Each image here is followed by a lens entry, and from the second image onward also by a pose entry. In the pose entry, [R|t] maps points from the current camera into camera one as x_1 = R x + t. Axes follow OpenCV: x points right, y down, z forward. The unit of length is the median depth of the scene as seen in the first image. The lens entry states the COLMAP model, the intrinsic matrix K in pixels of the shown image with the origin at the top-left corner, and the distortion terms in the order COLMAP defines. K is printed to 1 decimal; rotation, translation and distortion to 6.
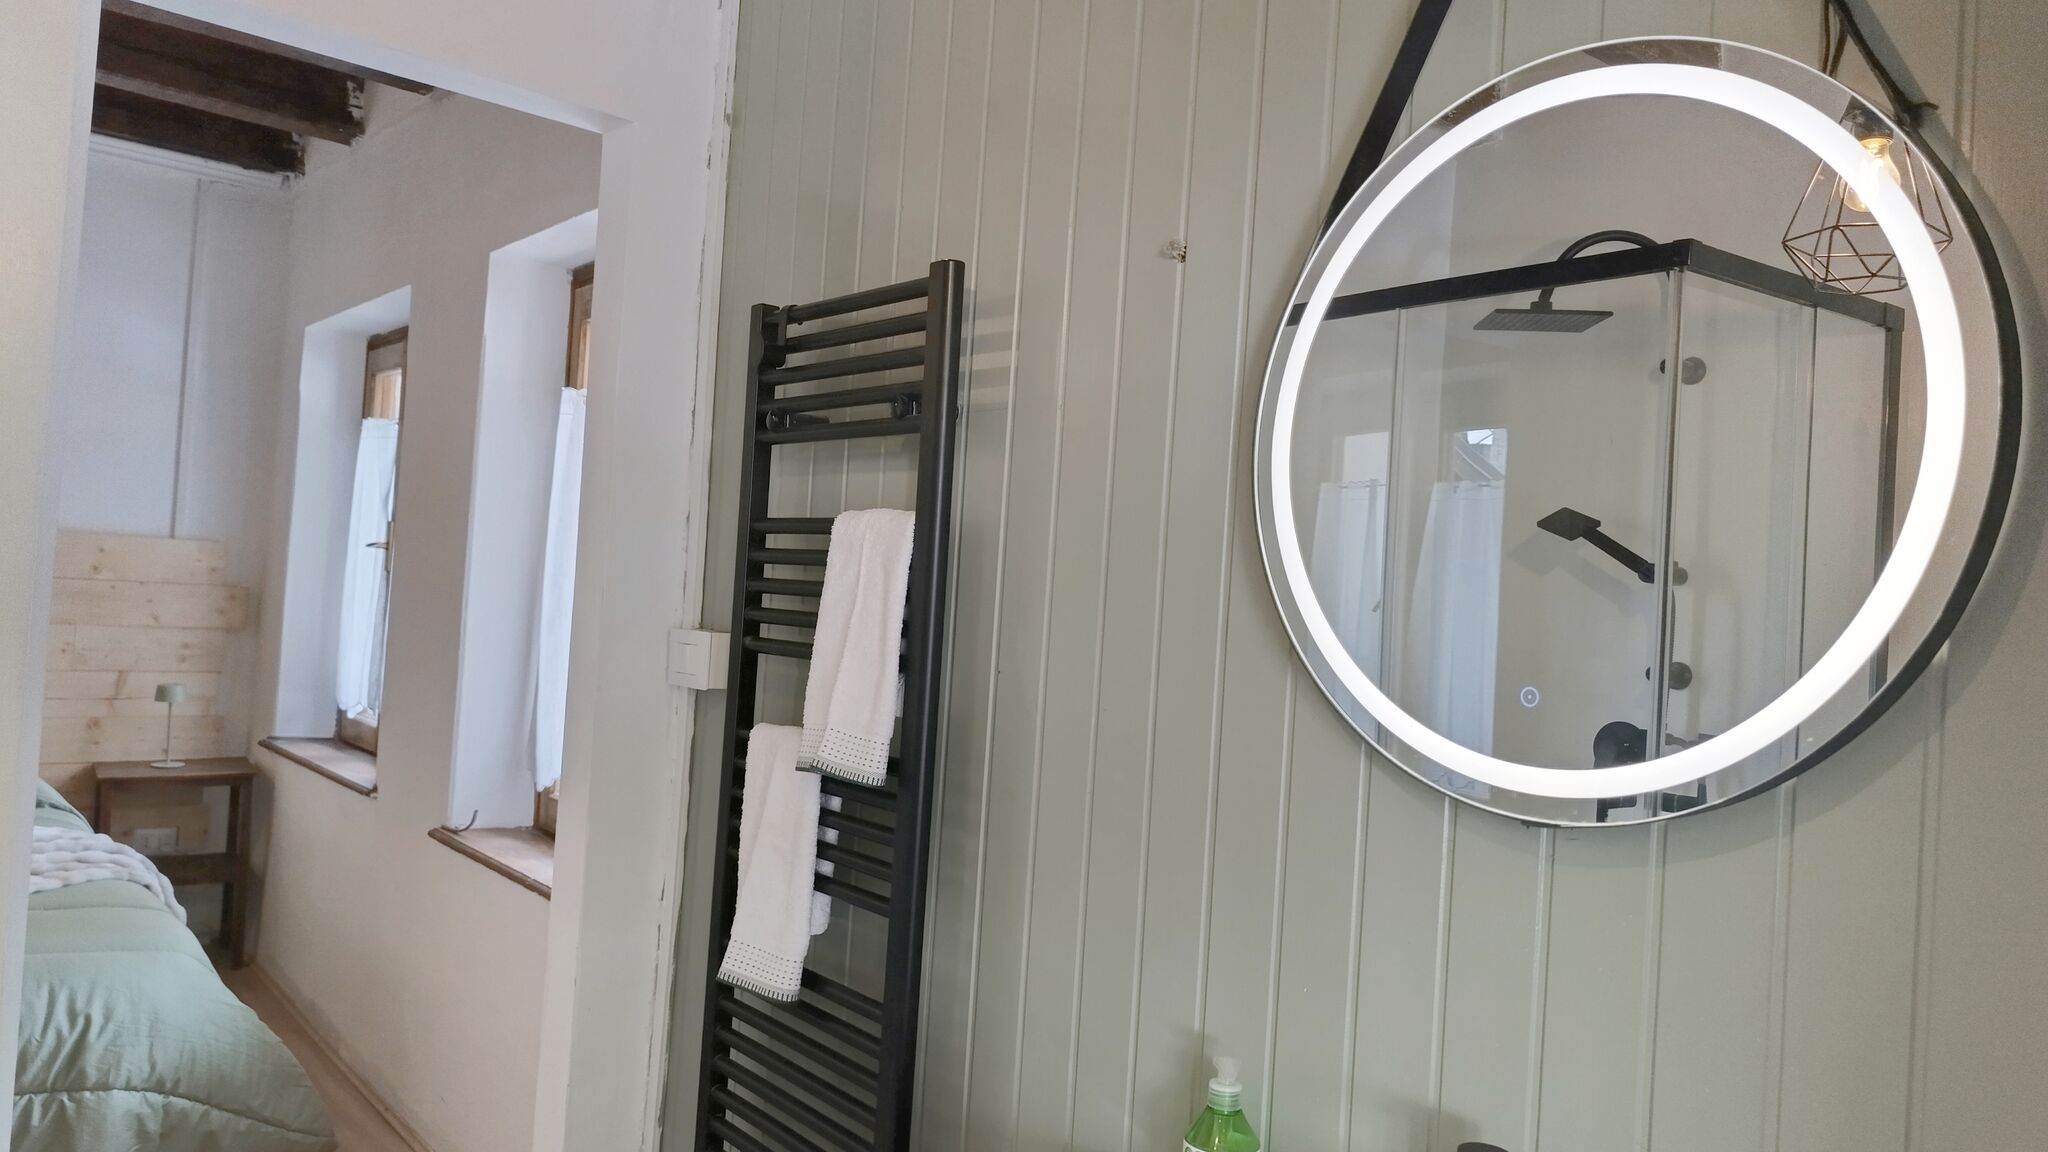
lens RADIAL K [[1403.9, 0, 1032.5], [0, 1403.9, 567.8], [0, 0, 1]] dist [0.054622, -0.069285]
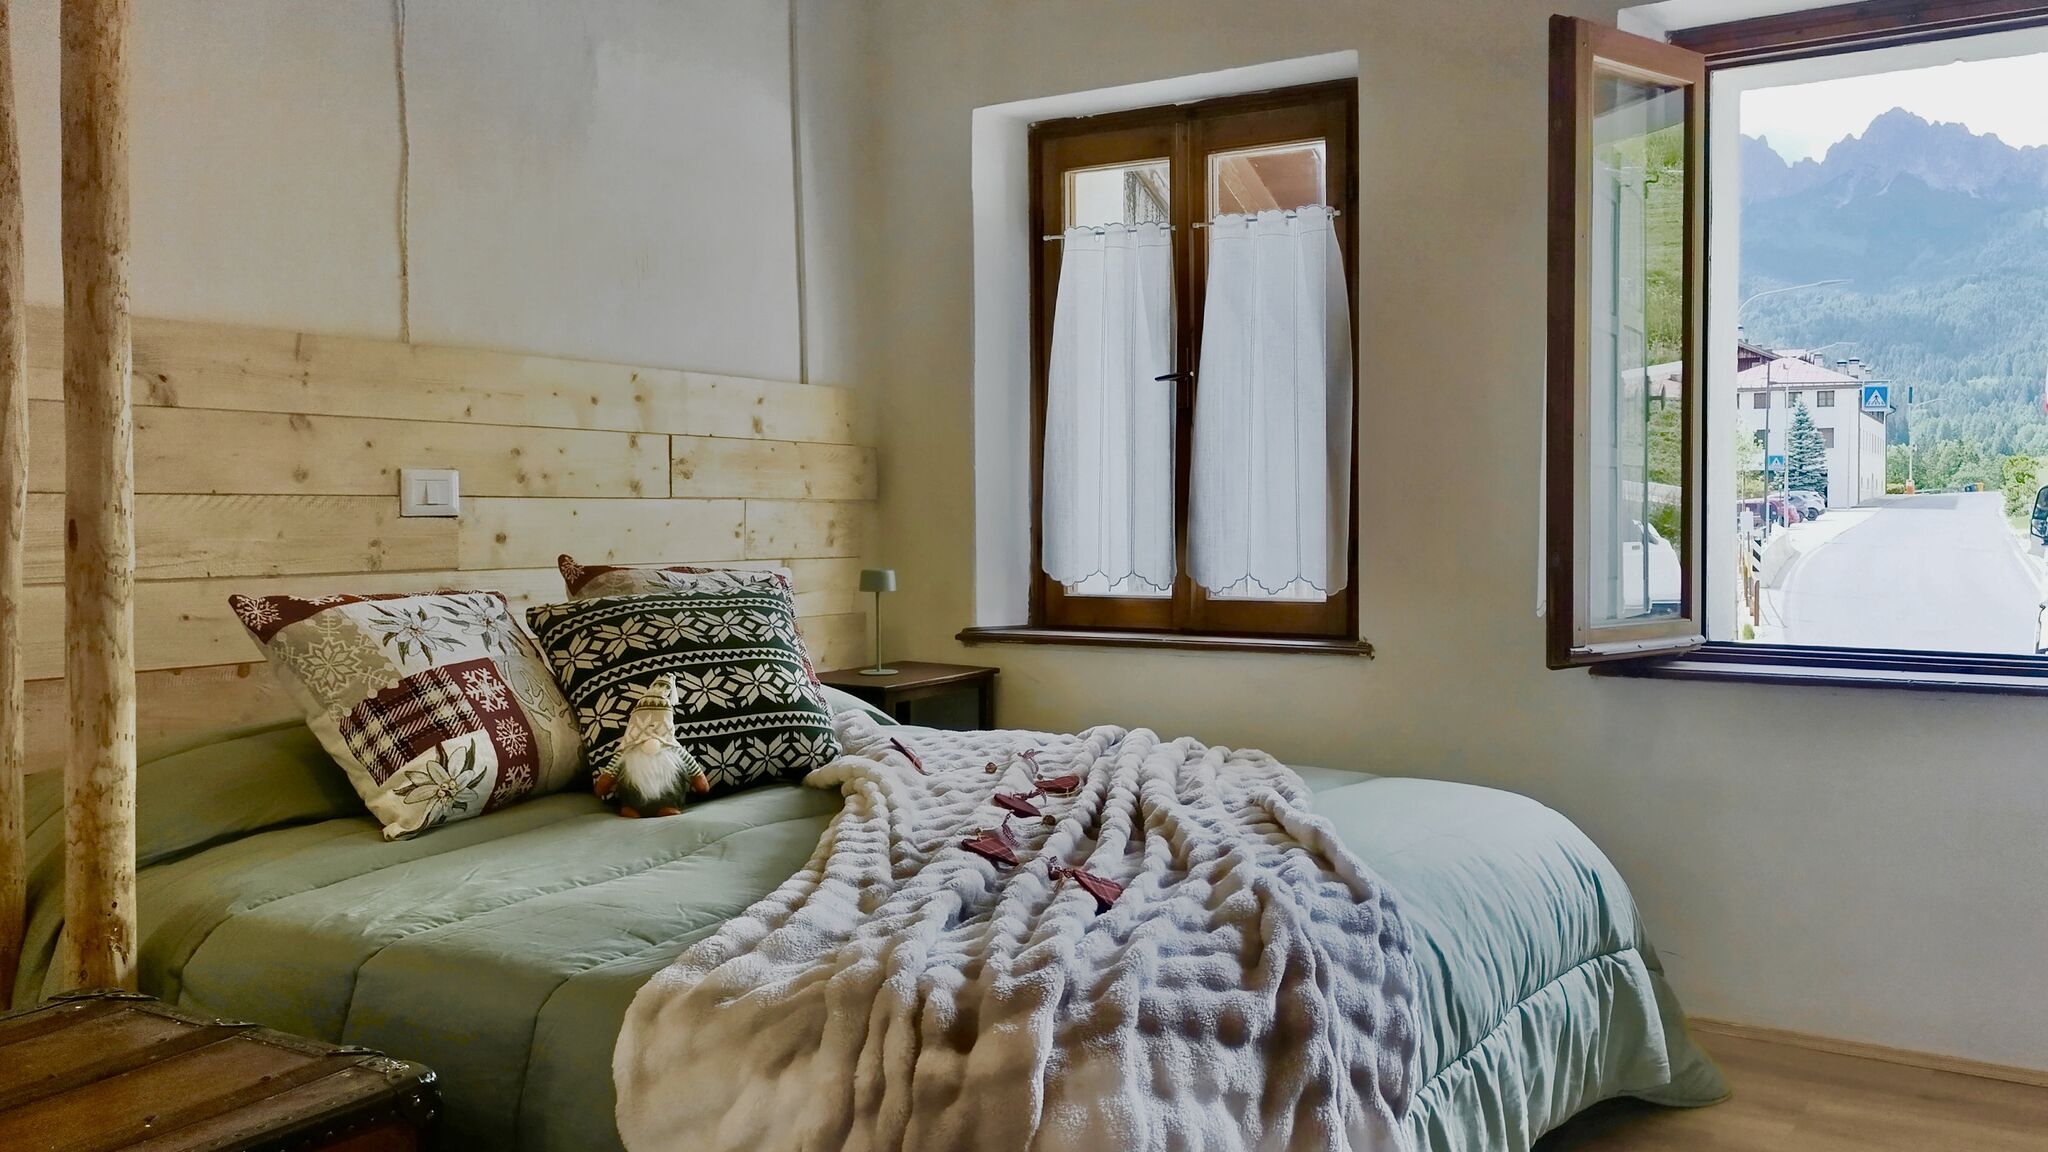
lens RADIAL K [[1689.8, 0, 1244.7], [0, 1689.8, 549.9], [0, 0, 1]] dist [0.048792, -0.056751]
pose [[0.939896, -0.072373, 0.333704, -0.983151], [0.054633, 0.996564, 0.062254, 0.033477], [-0.337063, -0.040281, 0.940620, 0.075852]]
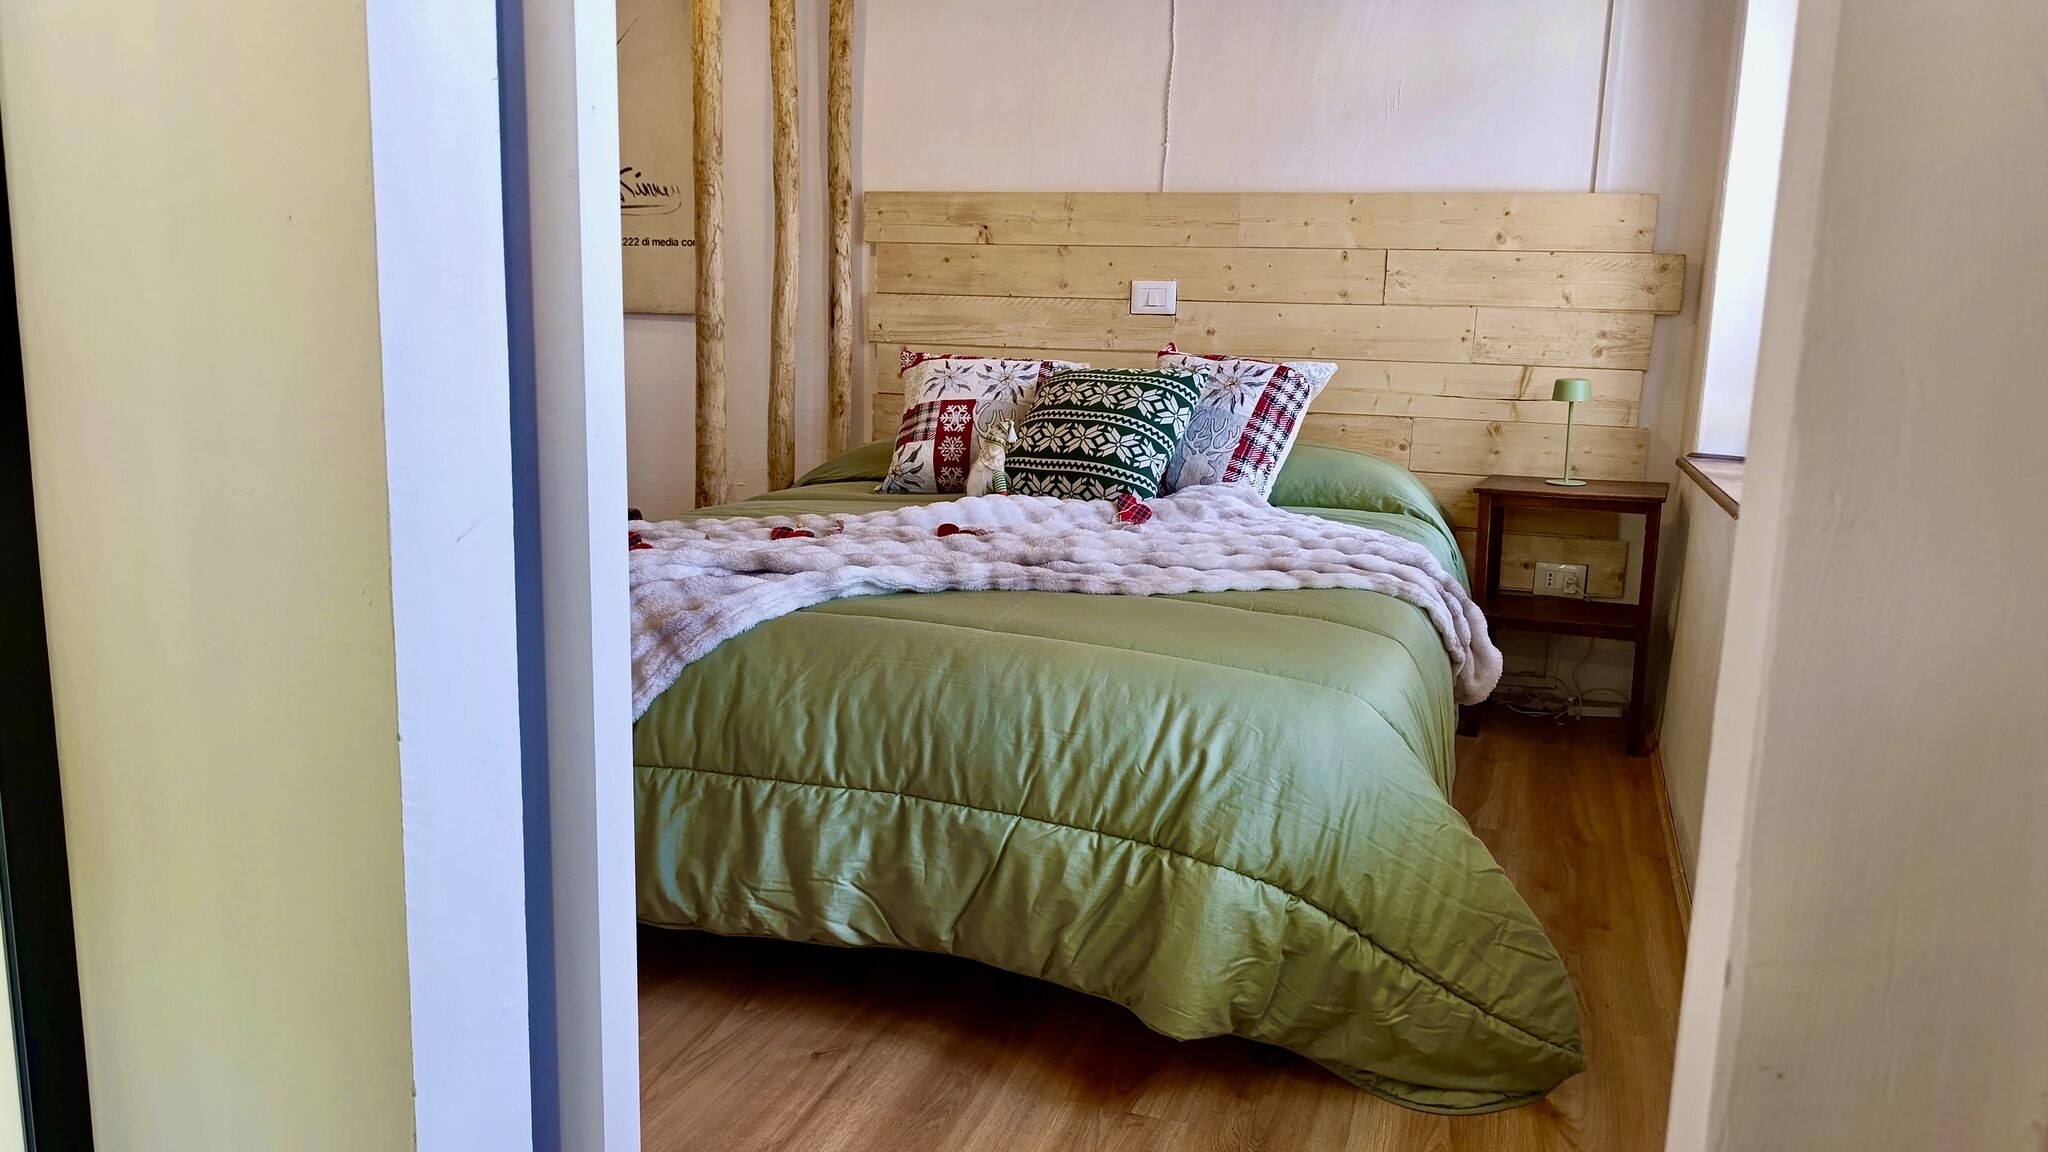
lens RADIAL K [[1397.5, 0, 1032.4], [0, 1397.5, 569.1], [0, 0, 1]] dist [0.095170, -0.178568]
pose [[0.490219, 0.100872, -0.865743, -0.097582], [0.017946, 0.991902, 0.125733, 0.112482], [0.871415, -0.077174, 0.484439, 0.488959]]
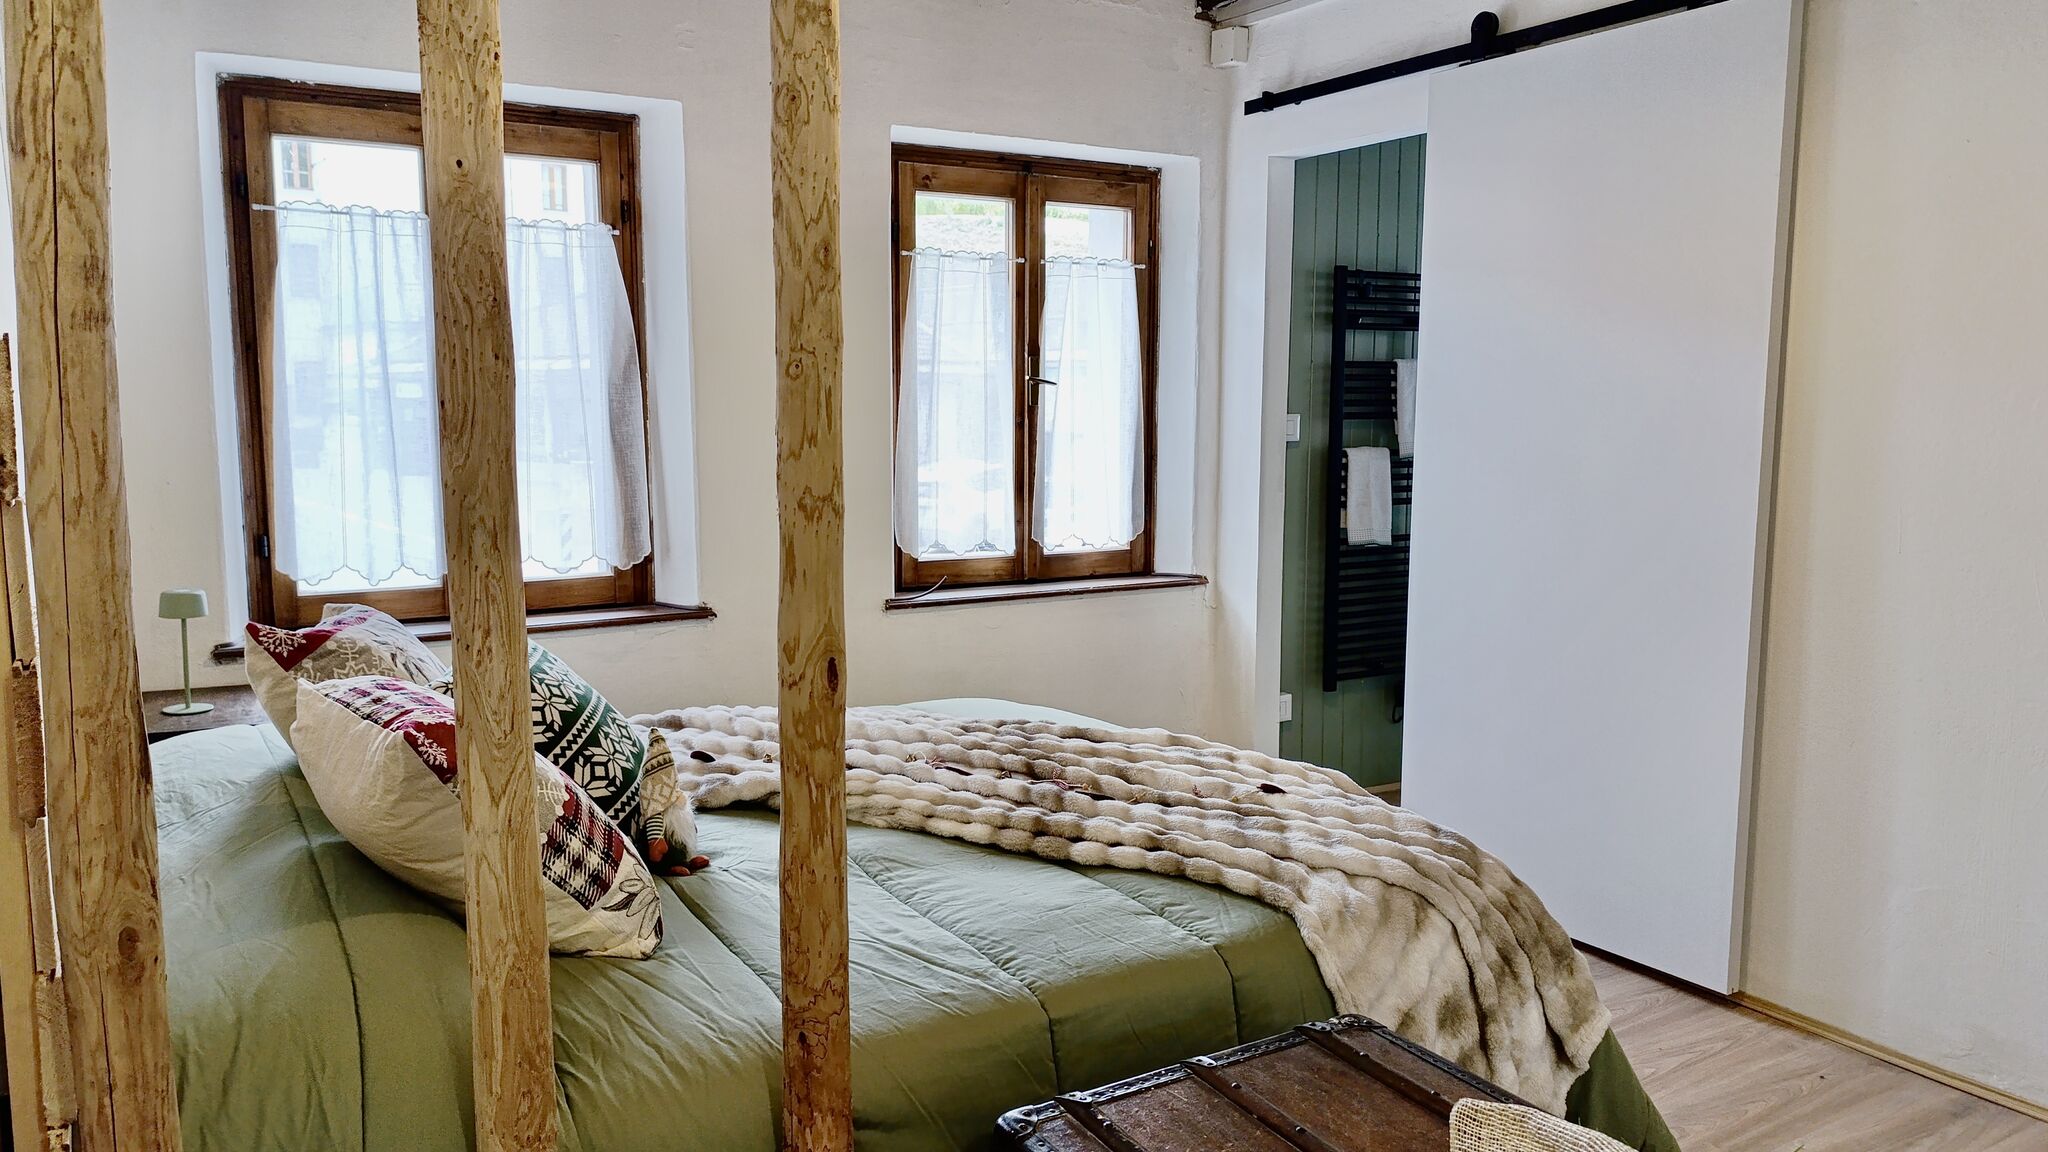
lens RADIAL K [[1397.5, 0, 1032.4], [0, 1397.5, 569.1], [0, 0, 1]] dist [0.095170, -0.178568]
pose [[0.186930, -0.178709, 0.965982, -1.592435], [-0.008227, 0.982995, 0.183448, -0.073162], [-0.982339, -0.042239, 0.182281, 0.657755]]
